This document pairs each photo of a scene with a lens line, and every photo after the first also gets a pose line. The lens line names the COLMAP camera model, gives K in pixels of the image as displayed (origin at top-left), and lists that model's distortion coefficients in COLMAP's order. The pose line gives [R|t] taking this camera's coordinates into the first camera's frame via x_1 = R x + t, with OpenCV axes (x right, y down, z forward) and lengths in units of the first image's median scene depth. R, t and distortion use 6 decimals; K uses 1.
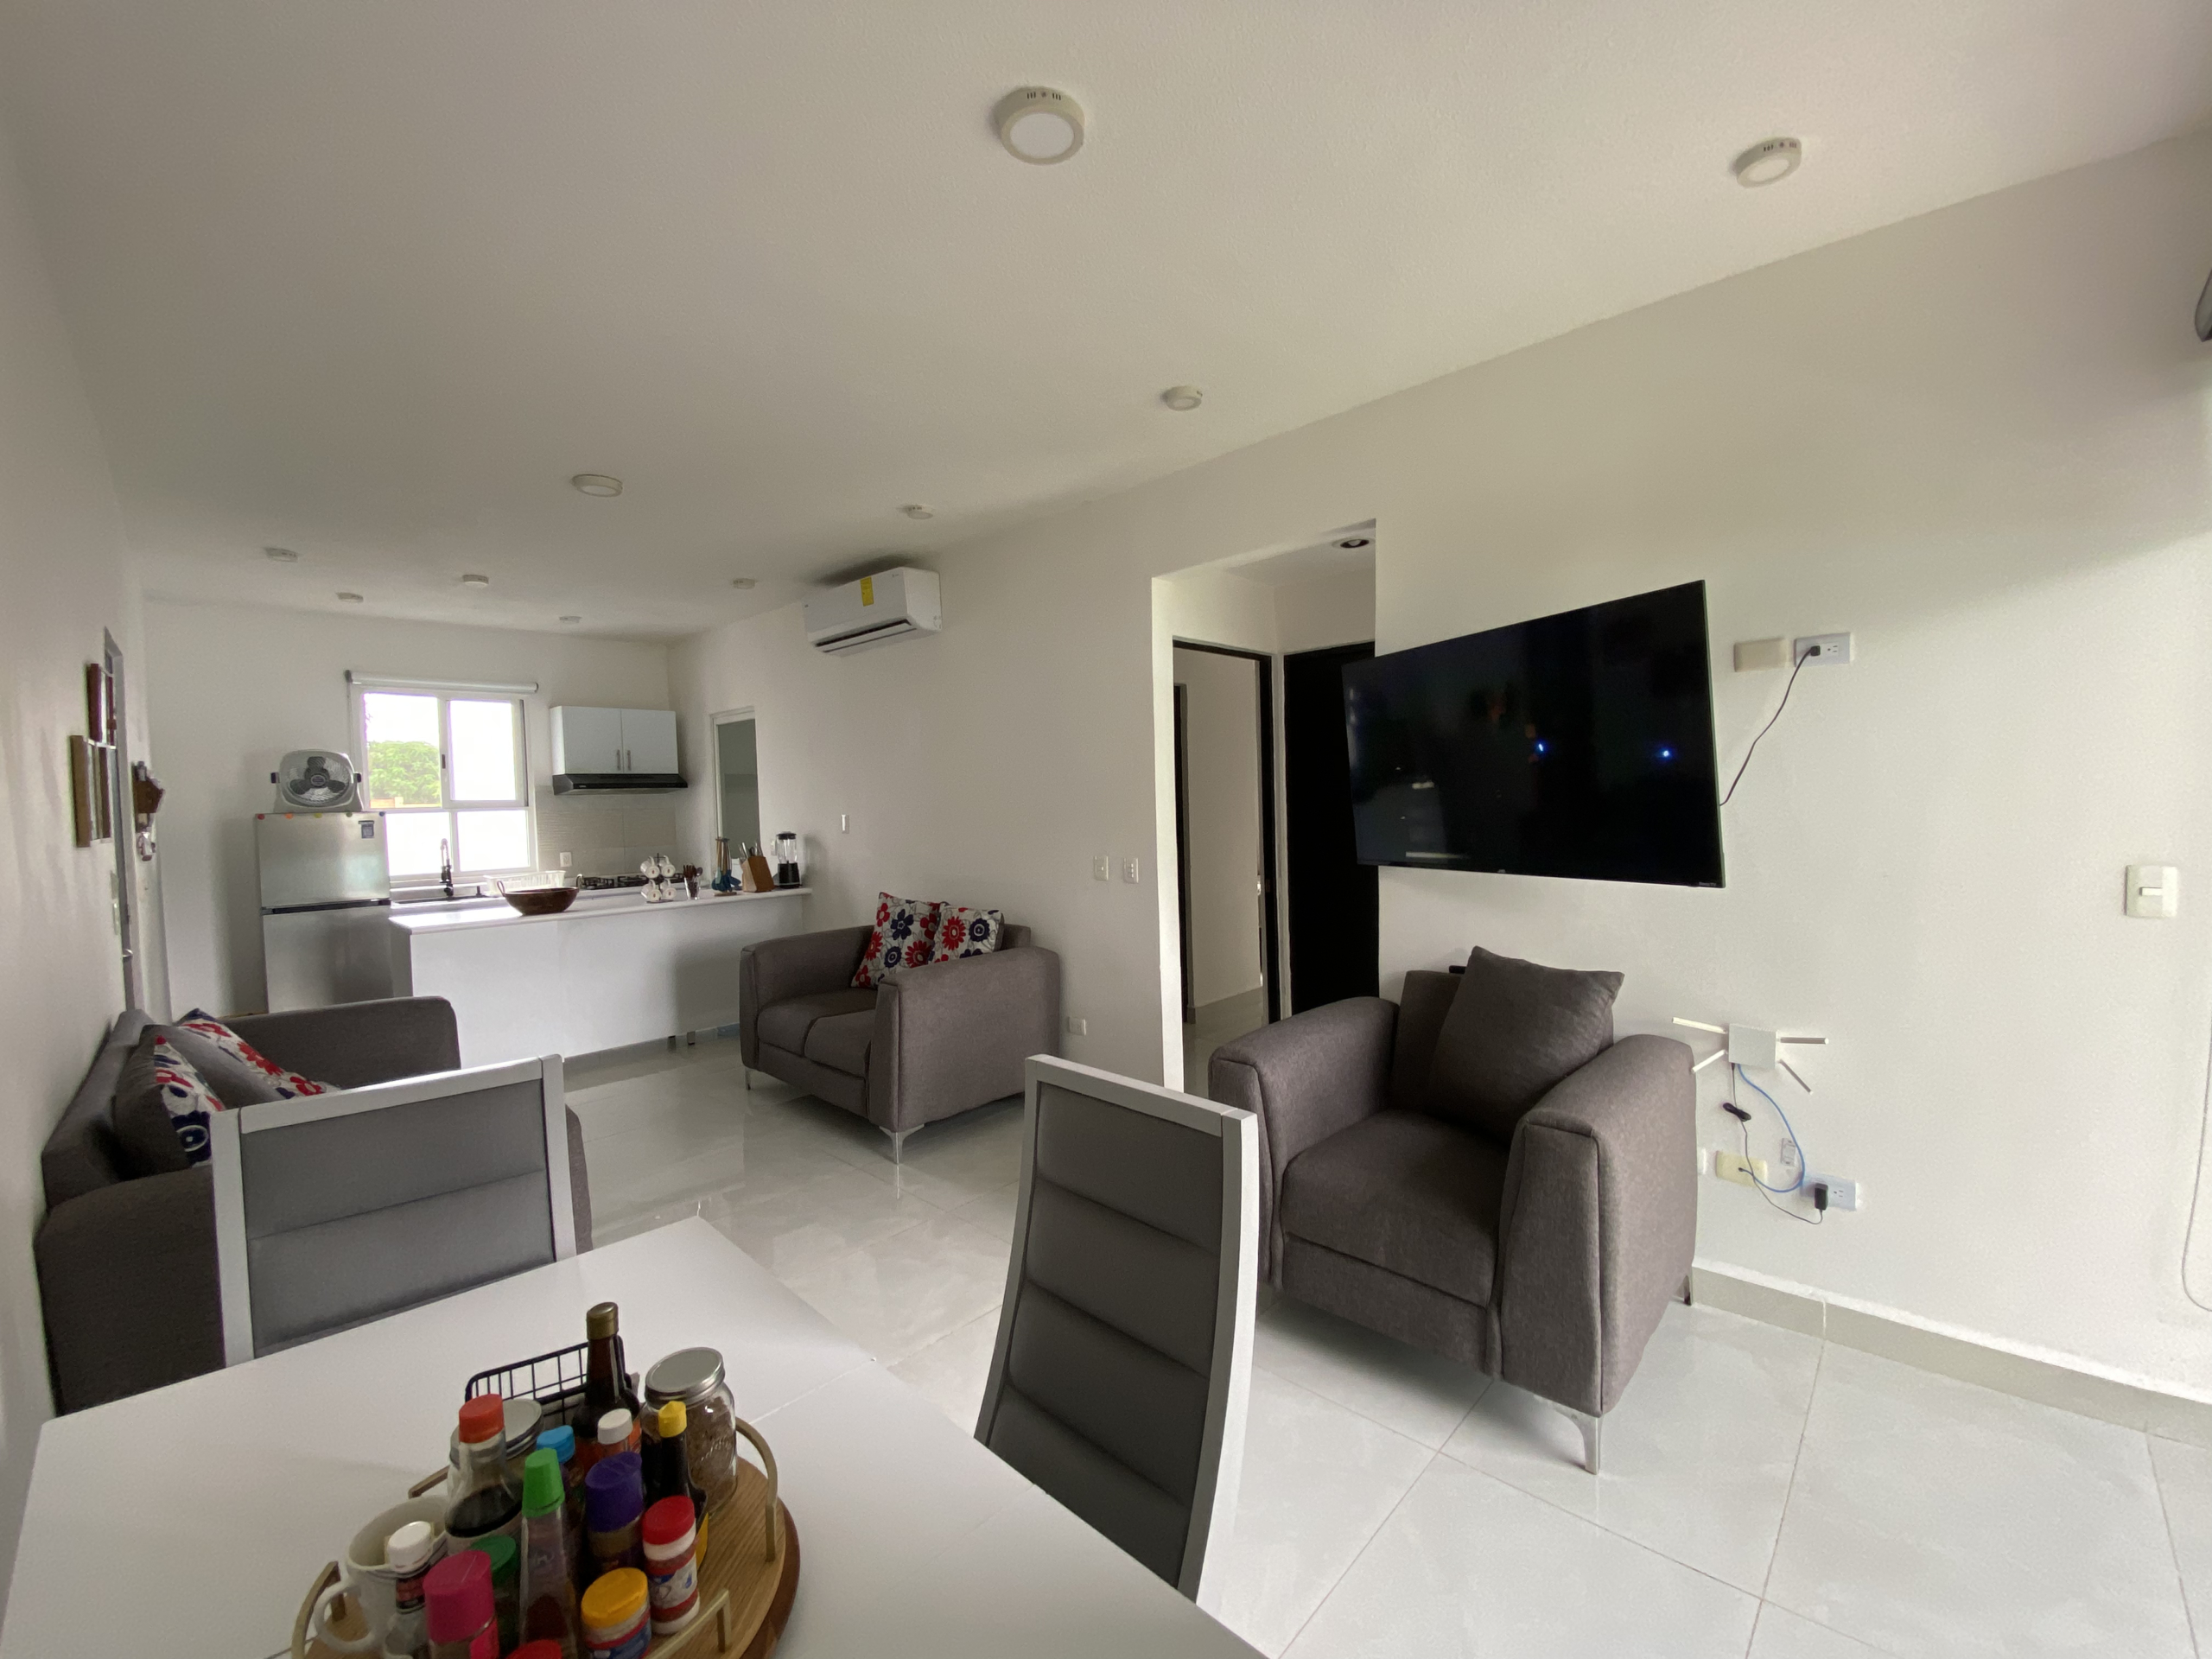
lens RADIAL K [[896.4, 0, 1106.8], [0, 896.4, 832.3], [0, 0, 1]] dist [0.023676, -0.021588]
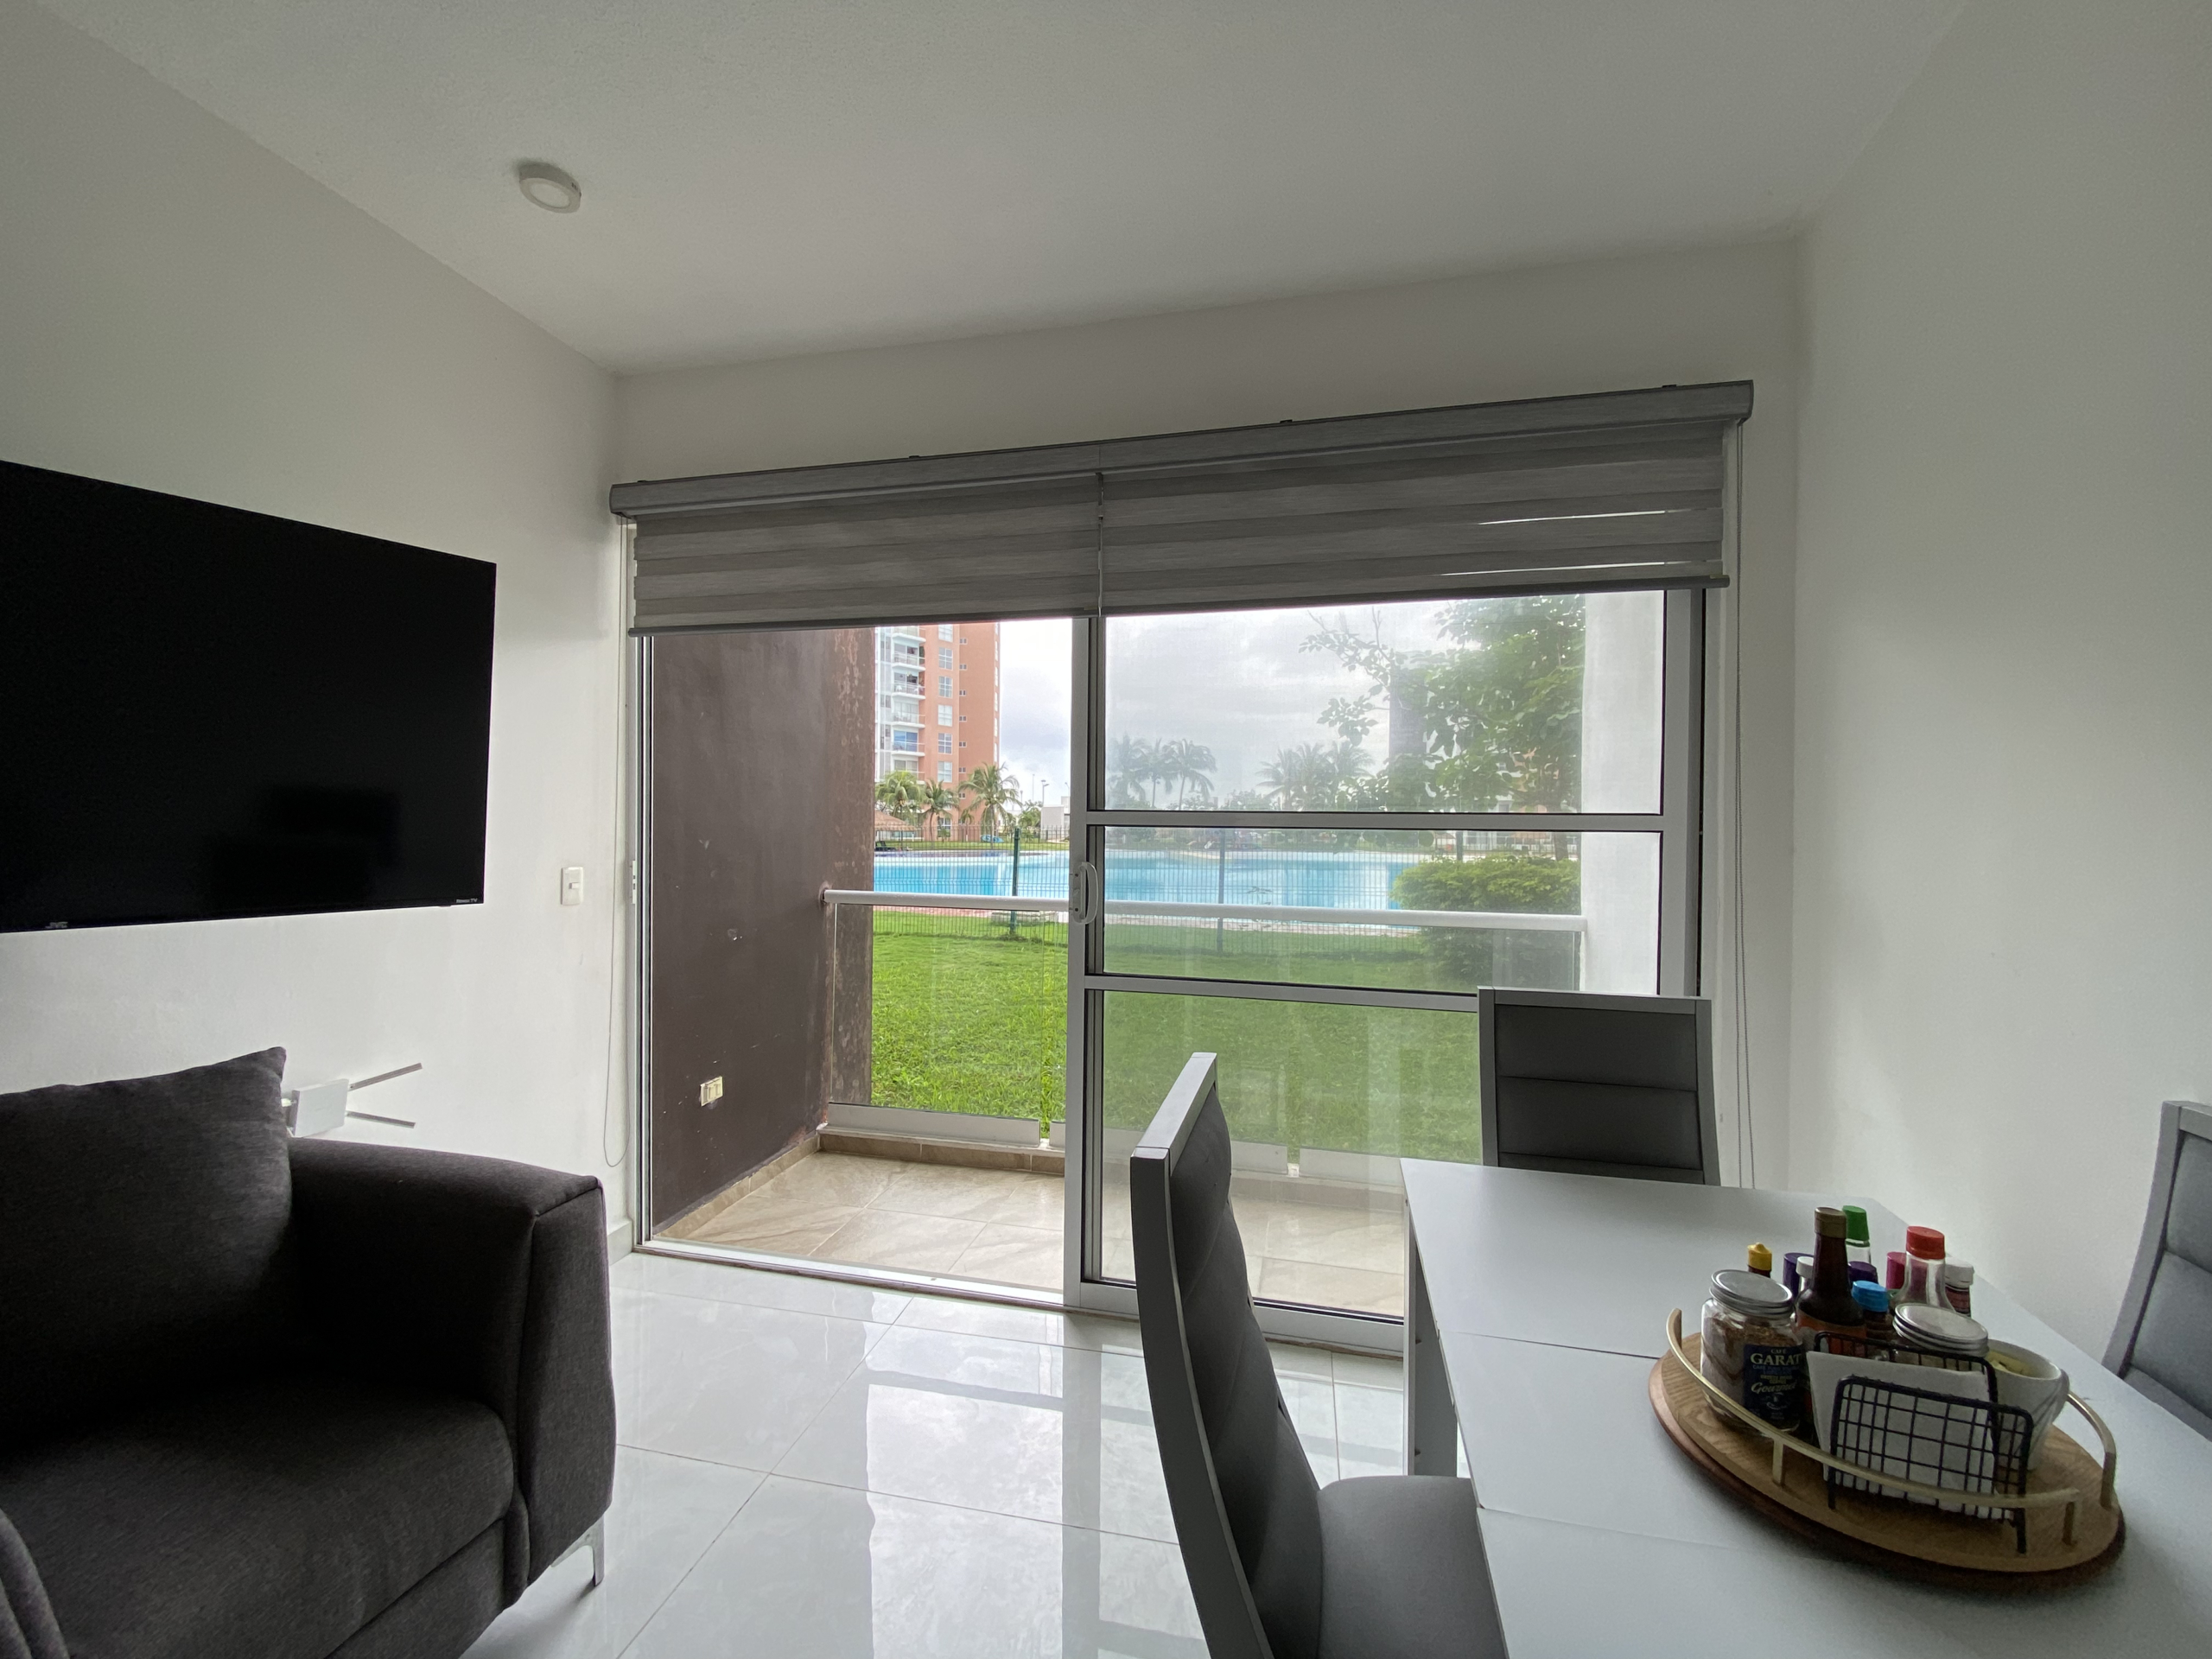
lens RADIAL K [[896.4, 0, 1106.8], [0, 896.4, 832.3], [0, 0, 1]] dist [0.023676, -0.021588]
pose [[-0.518012, 0.020118, 0.855137, -0.168680], [0.034394, 0.999405, -0.002677, 0.005548], [-0.854681, 0.028025, -0.518396, 0.368575]]
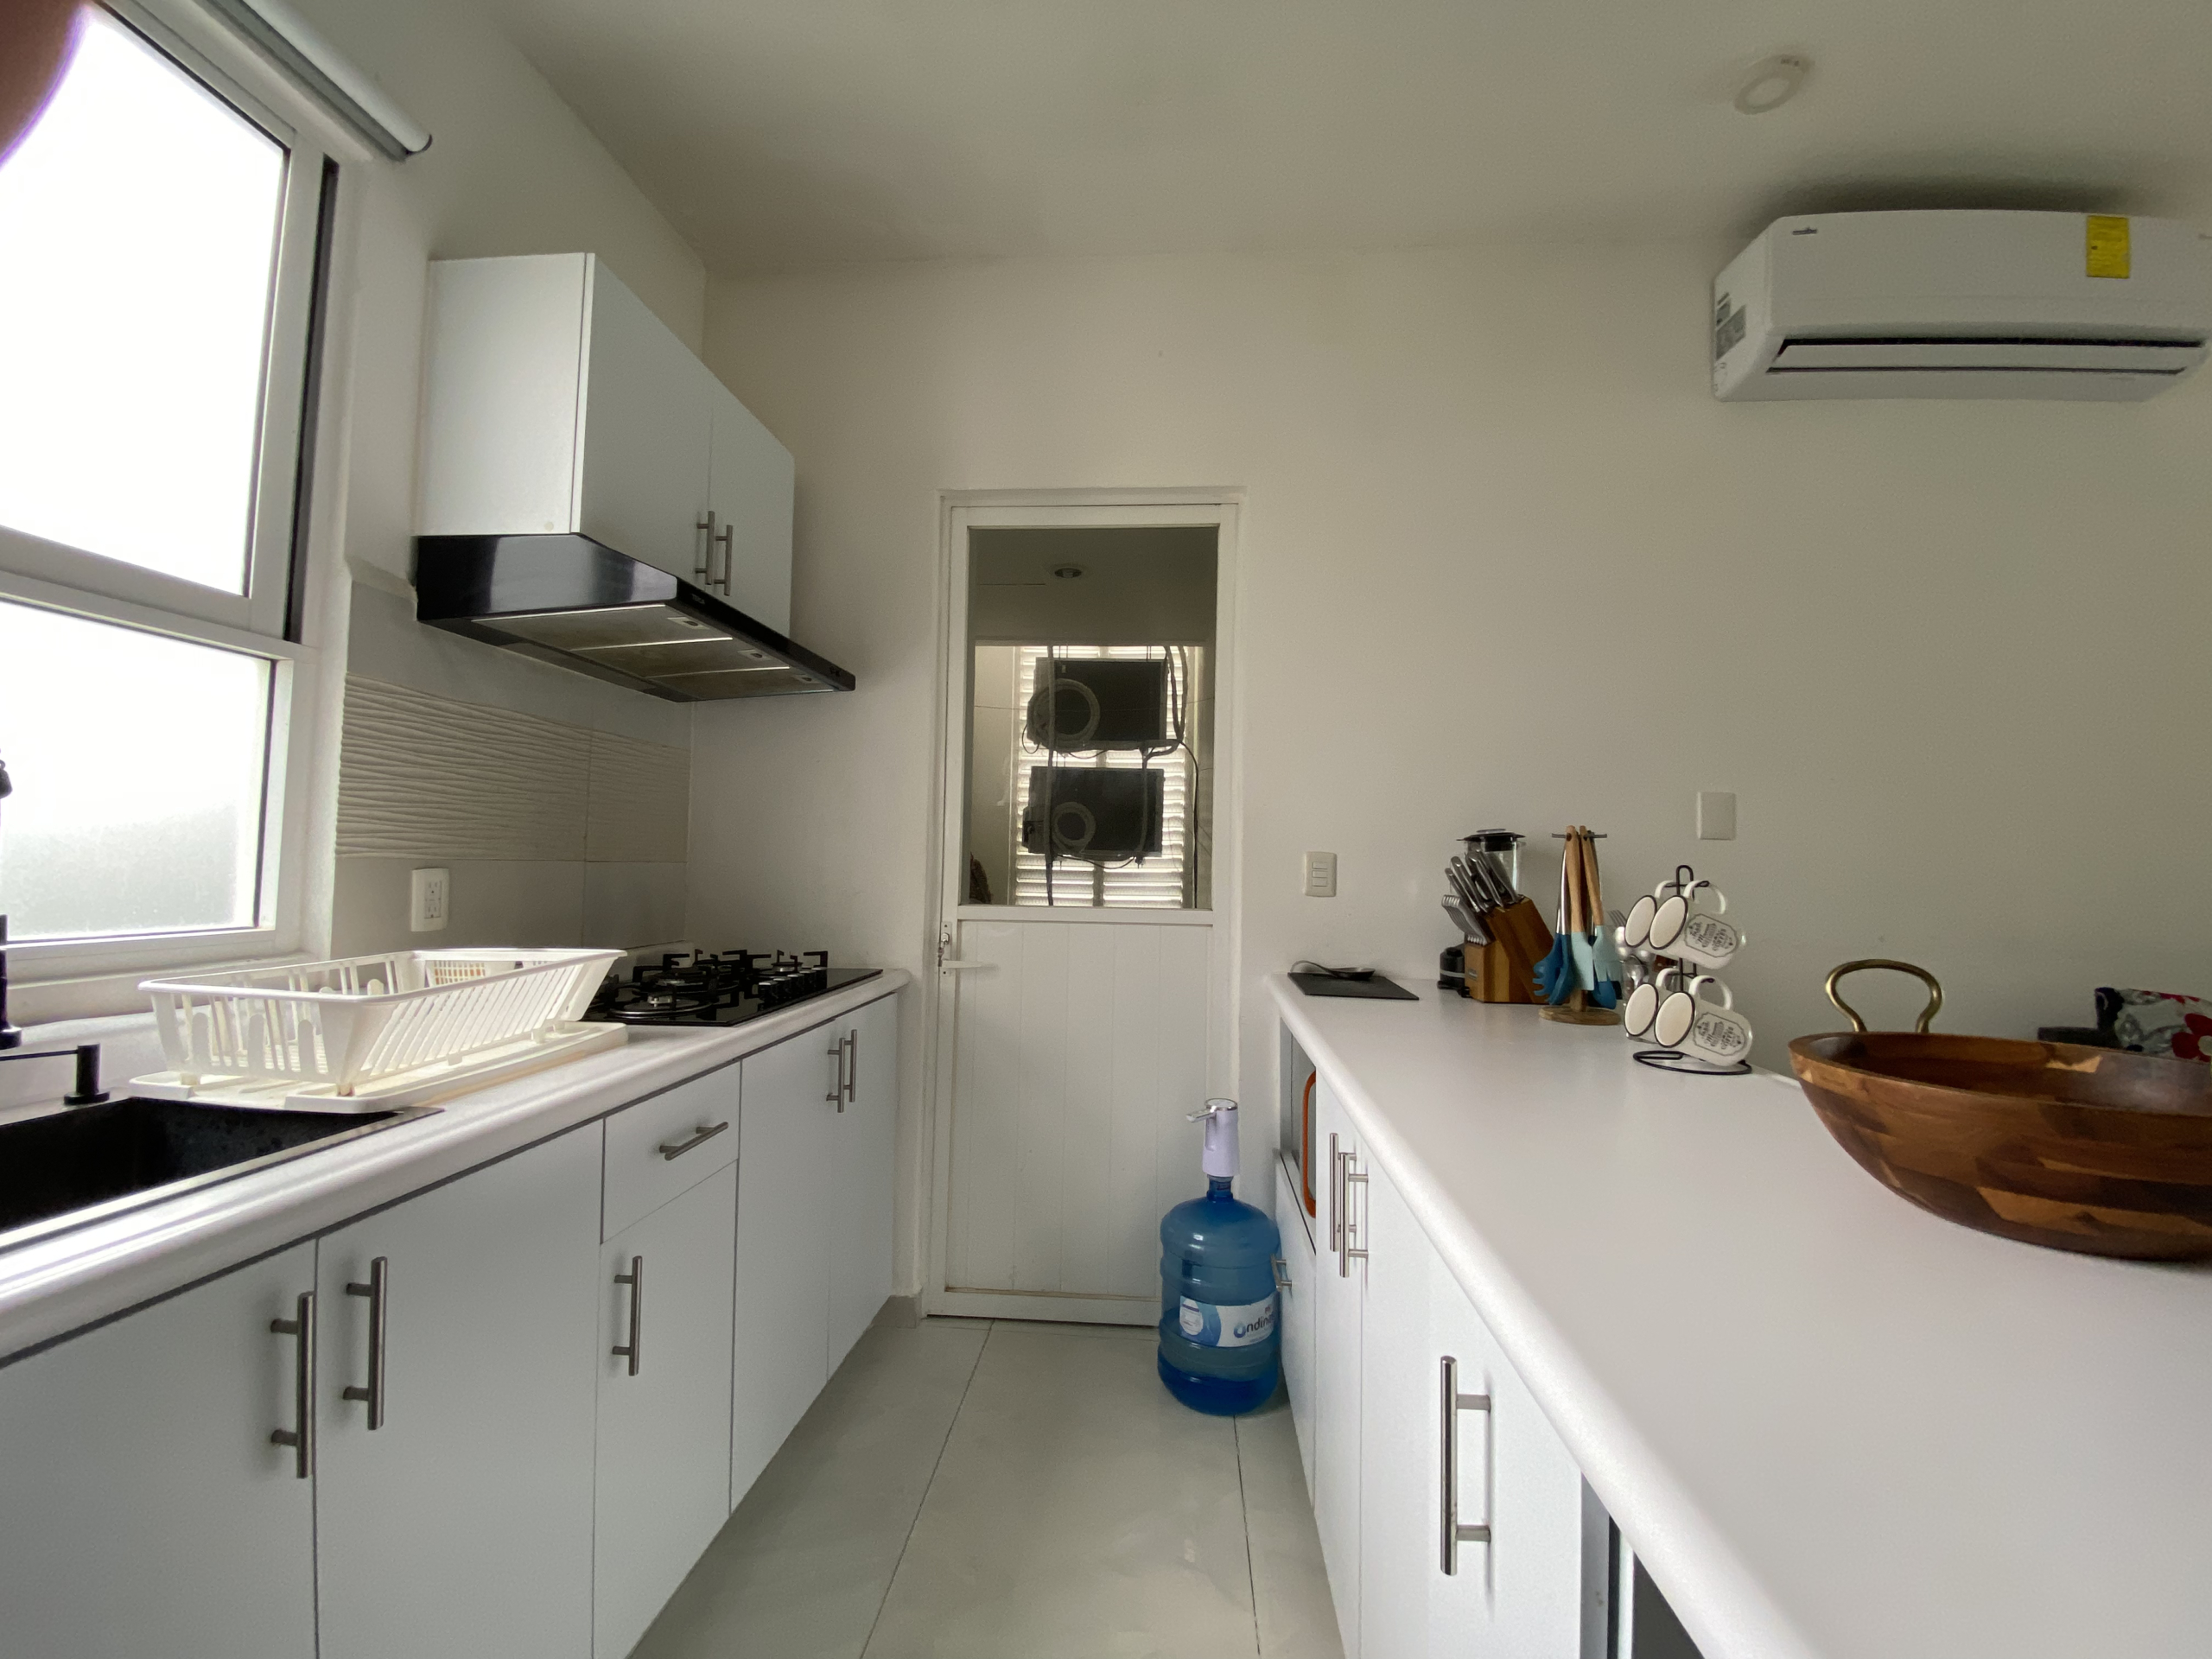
lens RADIAL K [[896.4, 0, 1106.8], [0, 896.4, 832.3], [0, 0, 1]] dist [0.023676, -0.021588]
pose [[0.775084, 0.068230, 0.628163, -0.801072], [-0.017883, 0.996123, -0.086133, 0.038280], [-0.631605, 0.055527, 0.773299, 0.926092]]
